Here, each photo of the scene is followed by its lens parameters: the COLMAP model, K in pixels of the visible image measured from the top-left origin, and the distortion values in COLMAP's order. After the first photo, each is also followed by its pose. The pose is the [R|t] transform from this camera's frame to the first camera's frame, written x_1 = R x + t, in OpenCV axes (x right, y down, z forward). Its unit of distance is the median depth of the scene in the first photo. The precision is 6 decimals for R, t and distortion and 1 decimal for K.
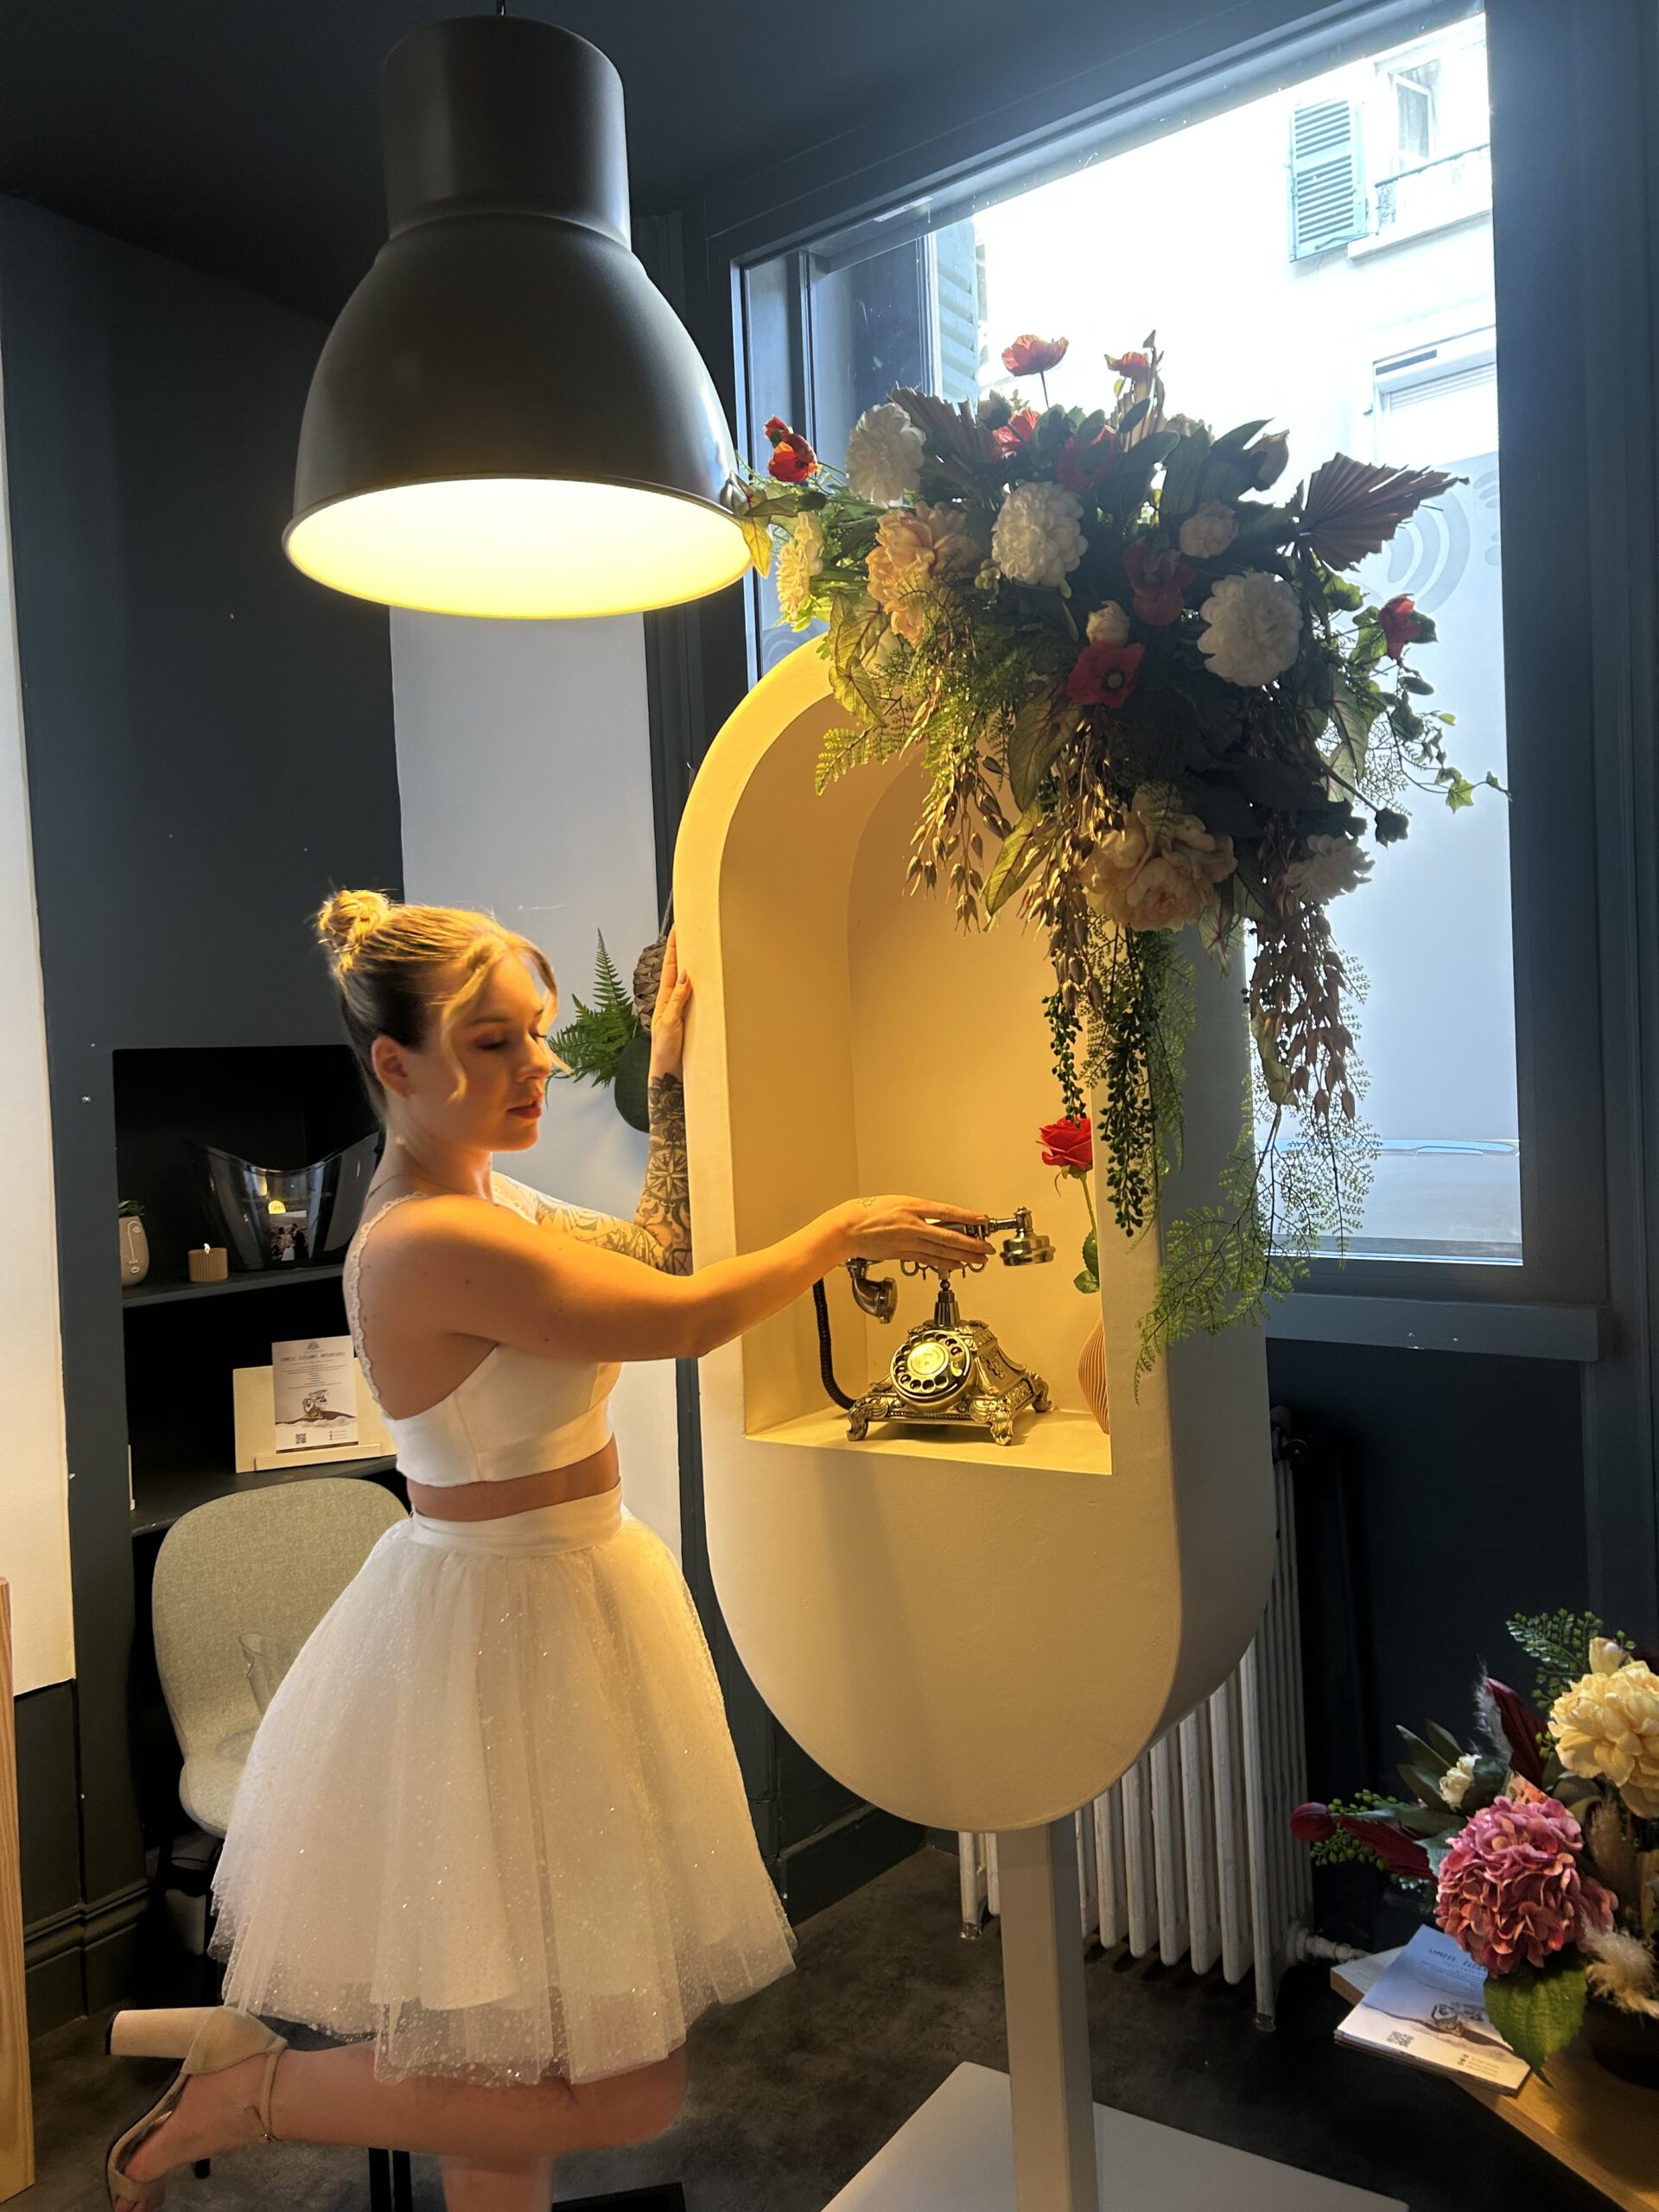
lens RADIAL K [[1767.4, 0, 783.7], [0, 1767.4, 1108.5], [0, 0, 1]] dist [0.007572, -0.003478]
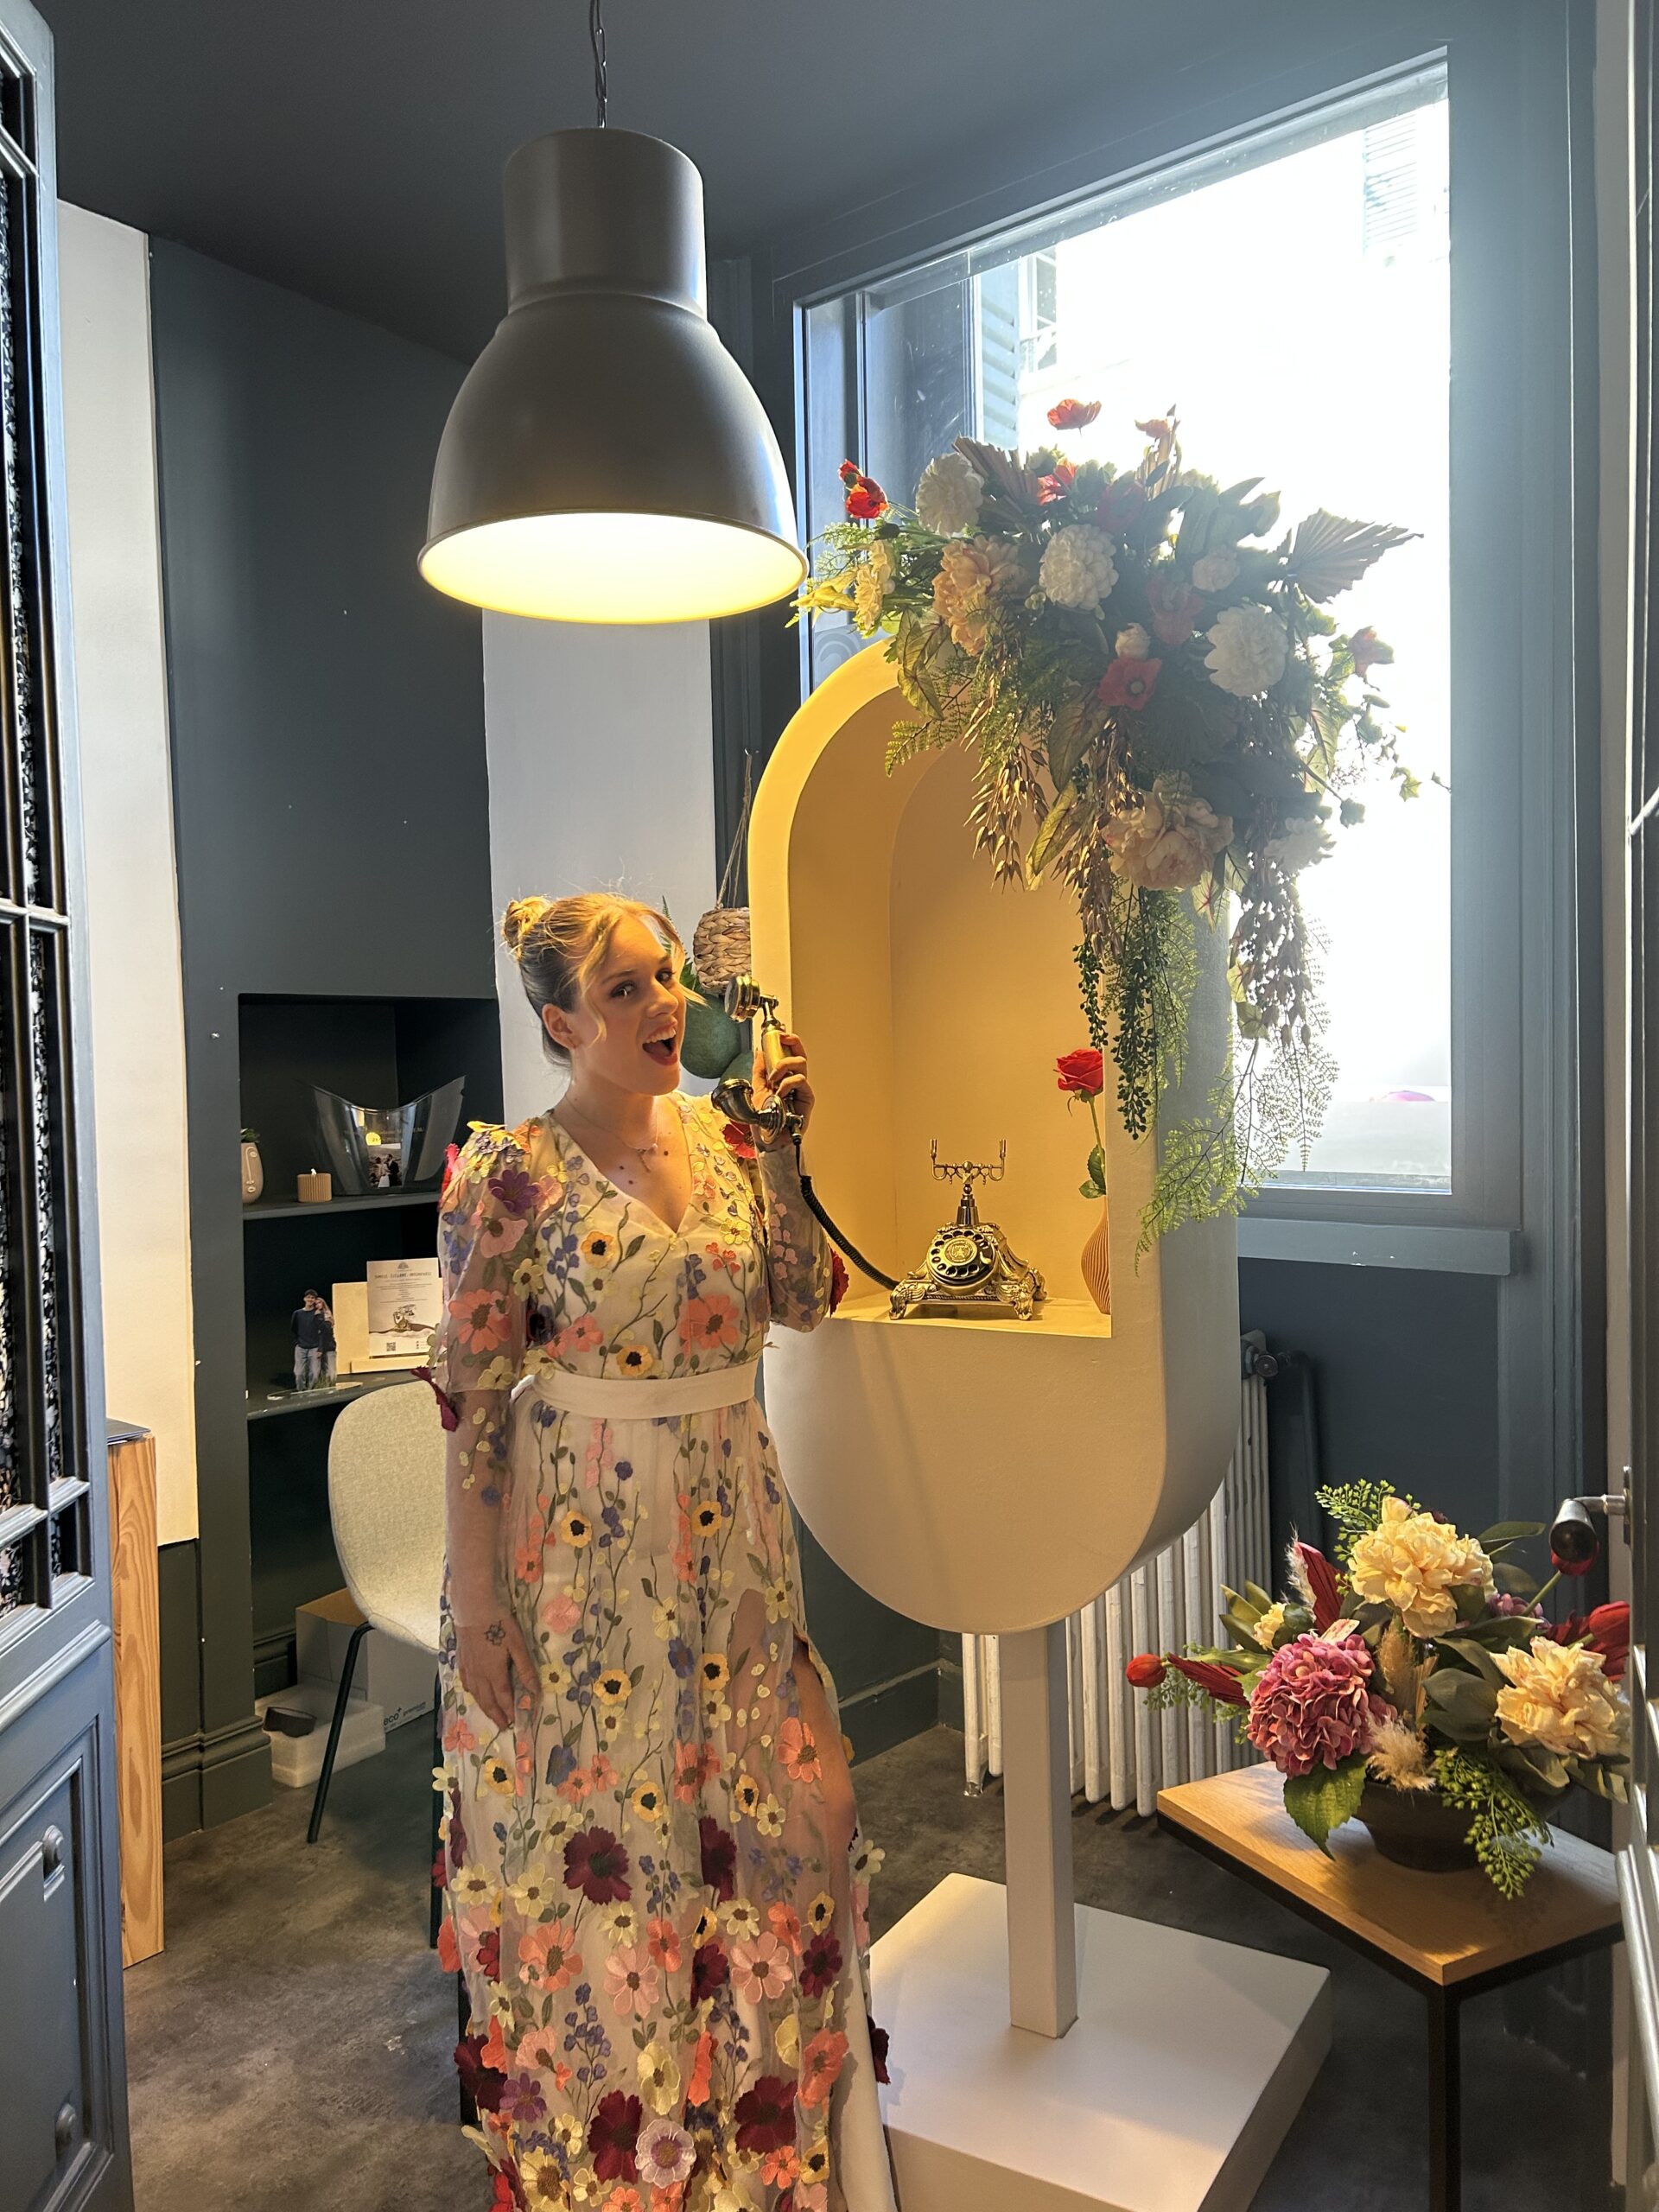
lens RADIAL K [[1650.2, 0, 829.5], [0, 1650.2, 1106.0], [0, 0, 1]] dist [-0.038321, 0.058054]
pose [[0.999523, 0.029252, 0.009944, -0.022100], [-0.029366, 0.999502, 0.011512, 0.033268], [-0.009602, -0.011799, 0.999884, -0.114289]]
